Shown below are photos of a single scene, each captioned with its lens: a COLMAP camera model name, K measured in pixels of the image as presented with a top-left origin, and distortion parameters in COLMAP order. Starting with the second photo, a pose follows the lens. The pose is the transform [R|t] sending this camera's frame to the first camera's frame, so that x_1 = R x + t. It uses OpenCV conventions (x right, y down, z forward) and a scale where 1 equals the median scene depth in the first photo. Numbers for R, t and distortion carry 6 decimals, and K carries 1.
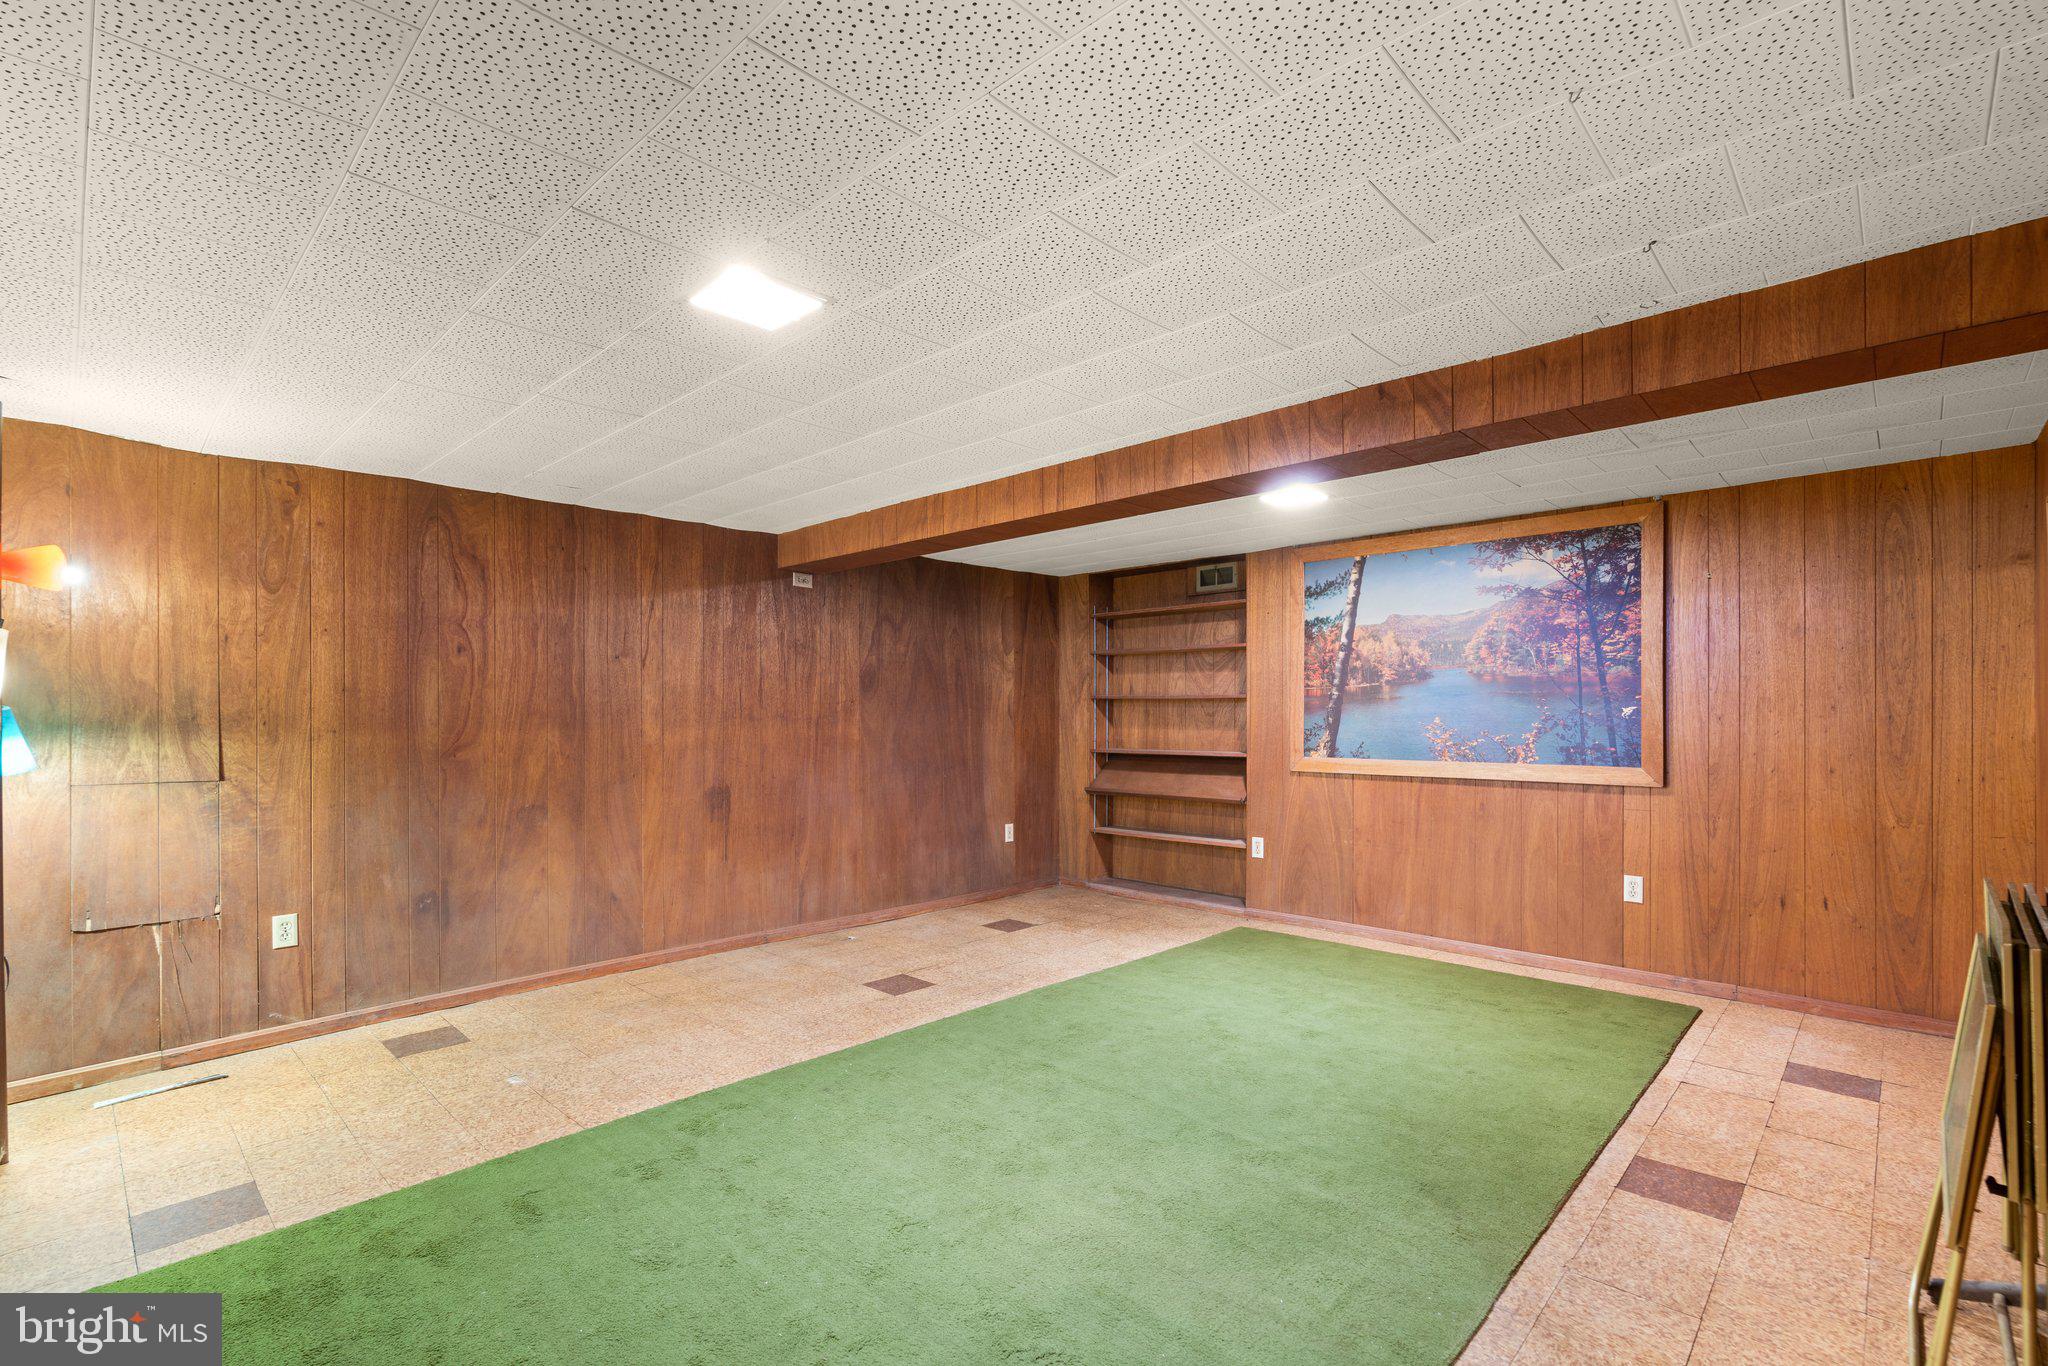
lens RADIAL K [[932.9, 0, 1019.6], [0, 932.9, 717.9], [0, 0, 1]] dist [-0.001585, 0.000104]
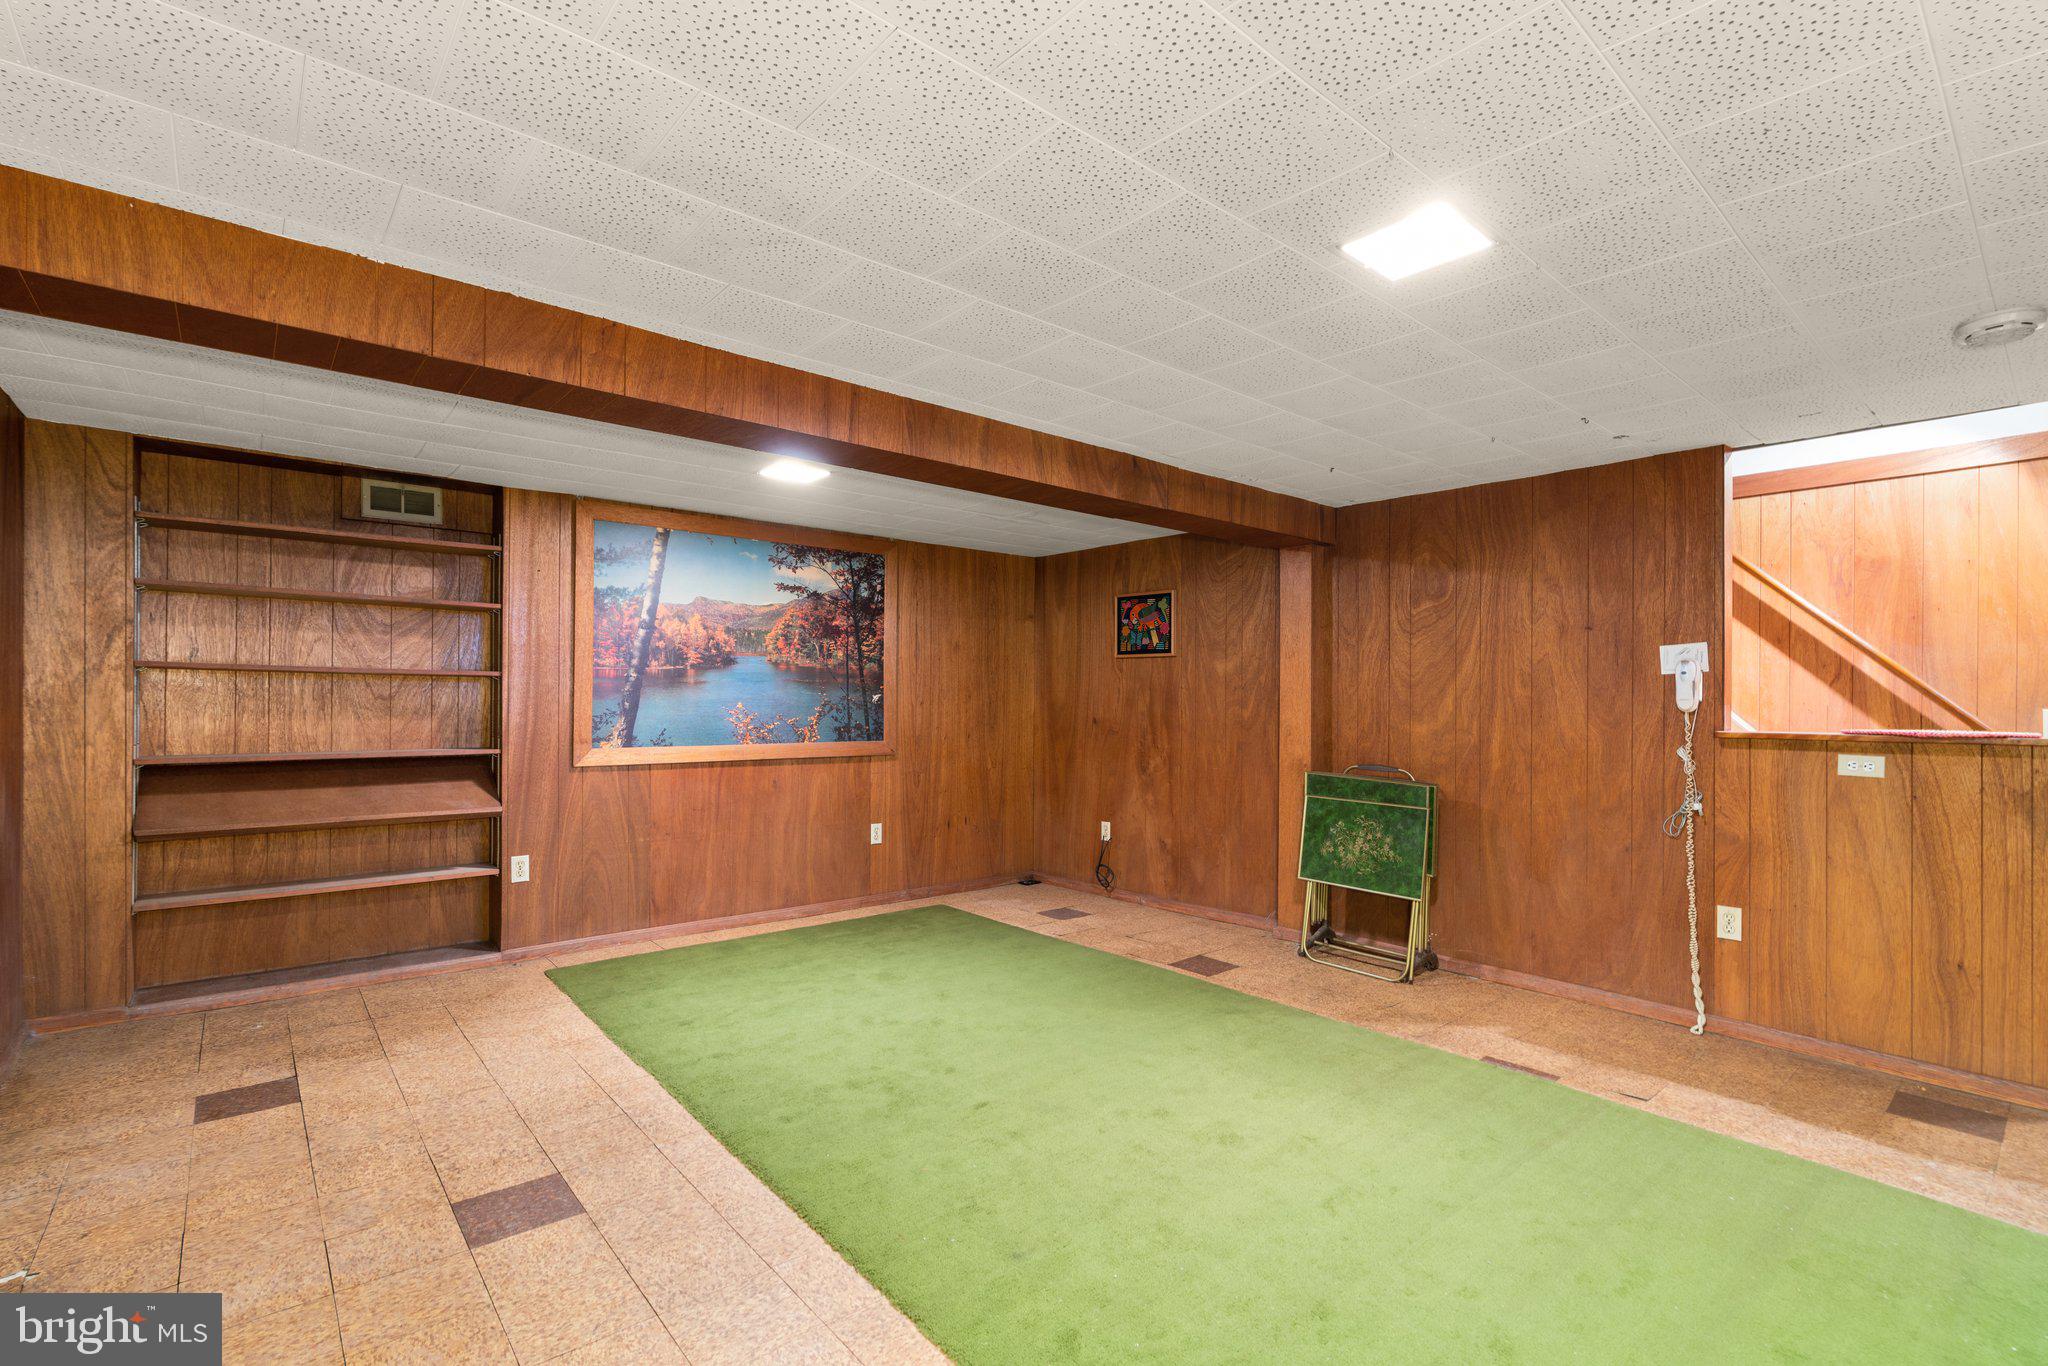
lens RADIAL K [[936.2, 0, 1023.5], [0, 936.2, 706.9], [0, 0, 1]] dist [-0.003945, 0.000004]
pose [[0.095458, -0.004001, 0.995425, -0.581073], [-0.002043, 0.999989, 0.004215, -0.000541], [-0.995431, -0.002436, 0.095449, 0.614968]]
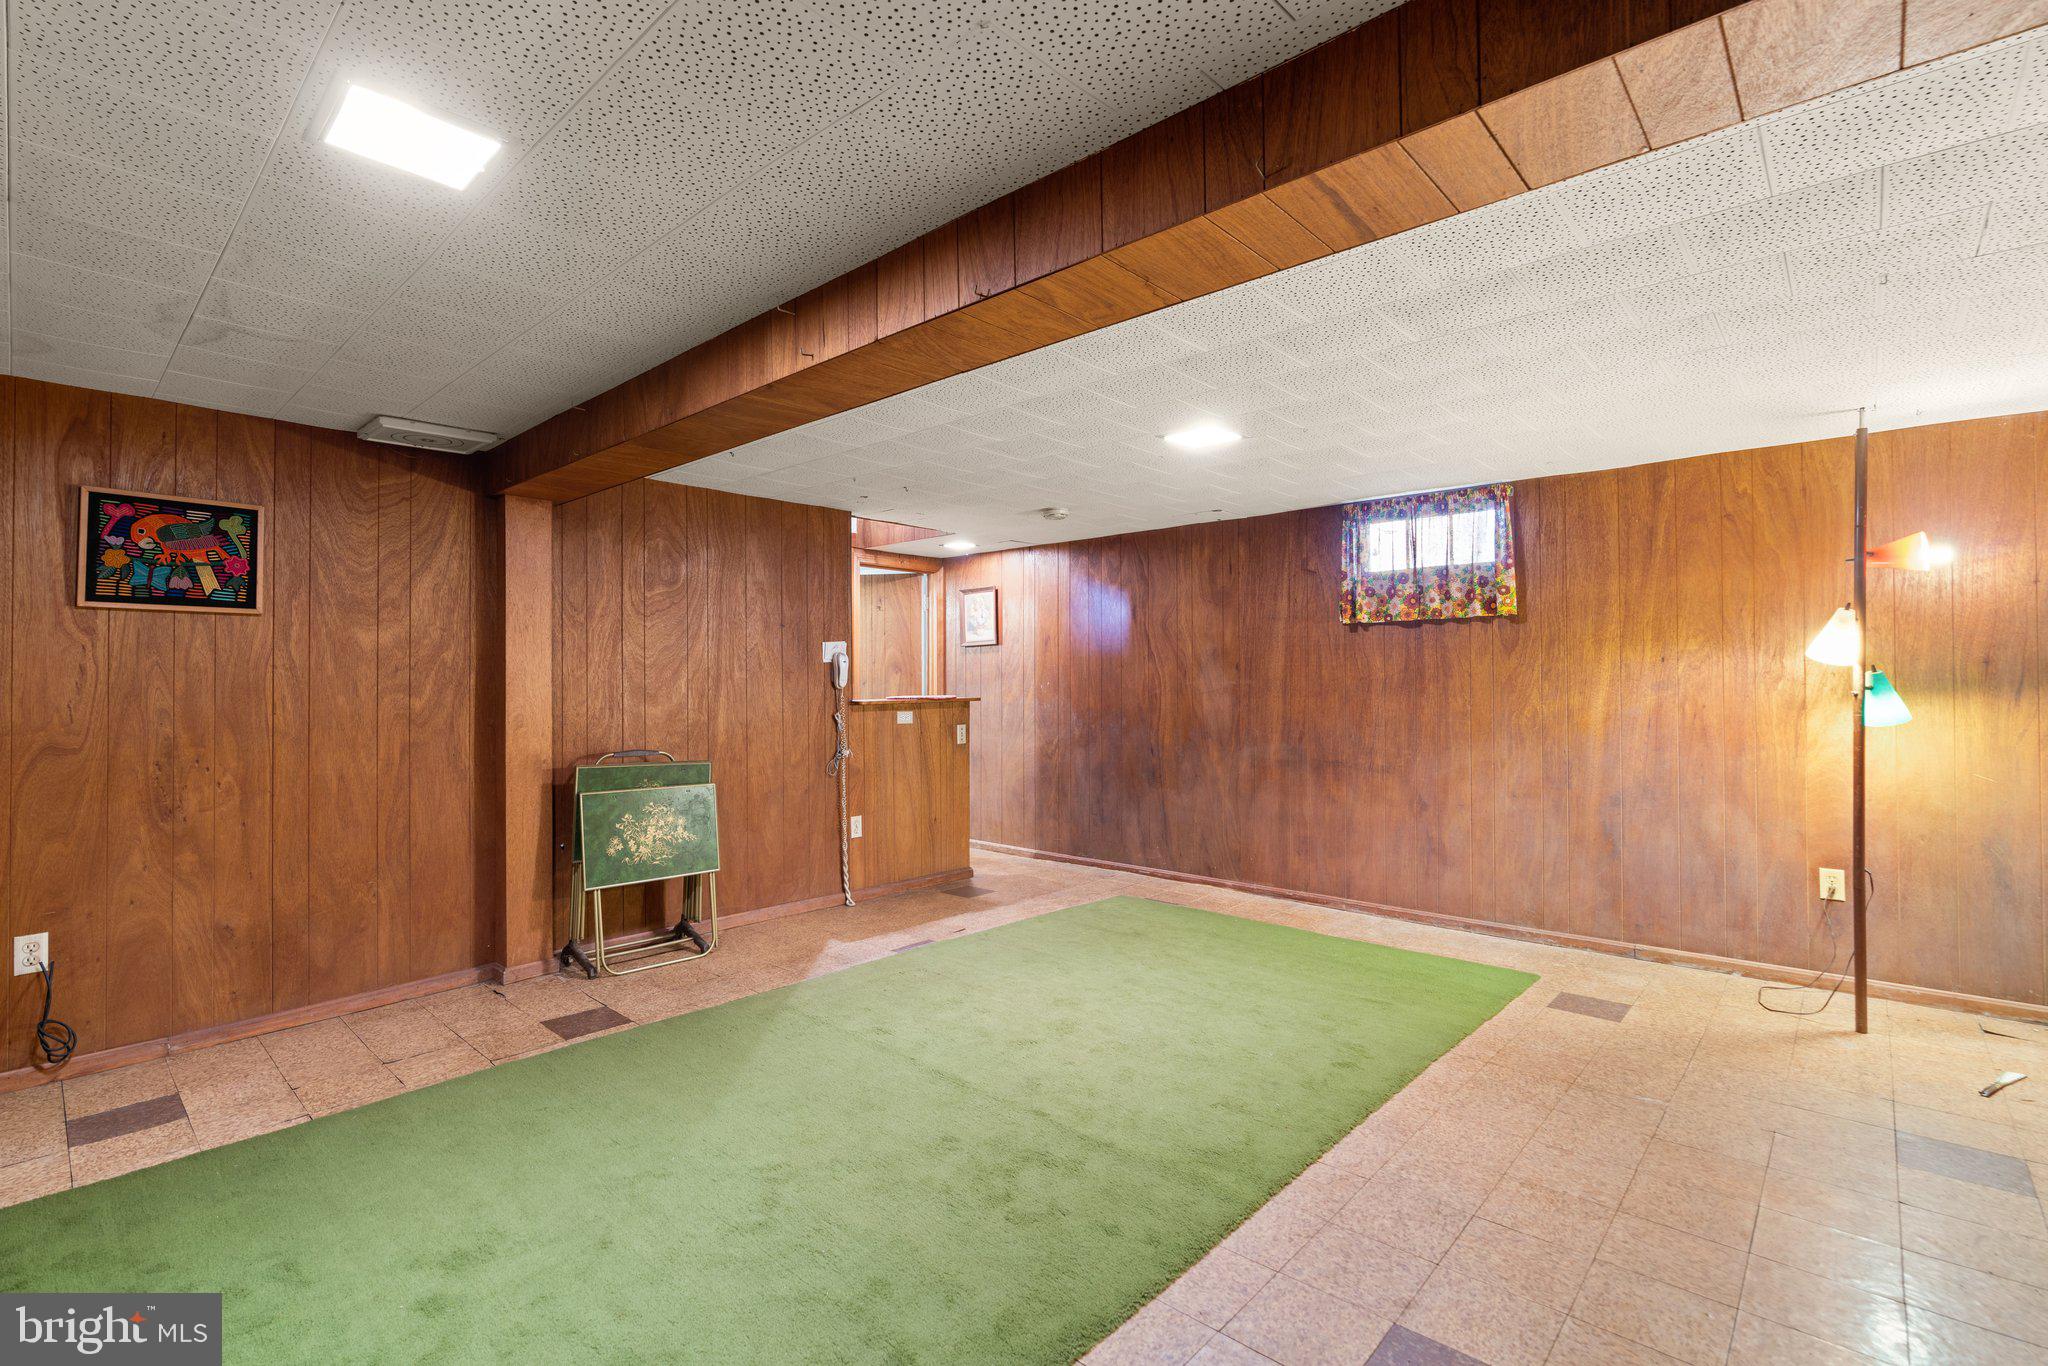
lens RADIAL K [[941.1, 0, 1025.1], [0, 941.1, 672.1], [0, 0, 1]] dist [-0.001733, -0.000102]
pose [[-0.999494, 0.006824, -0.031070, 0.043400], [0.006892, 0.999974, -0.002095, -0.010111], [0.031055, -0.002308, -0.999515, 1.276493]]
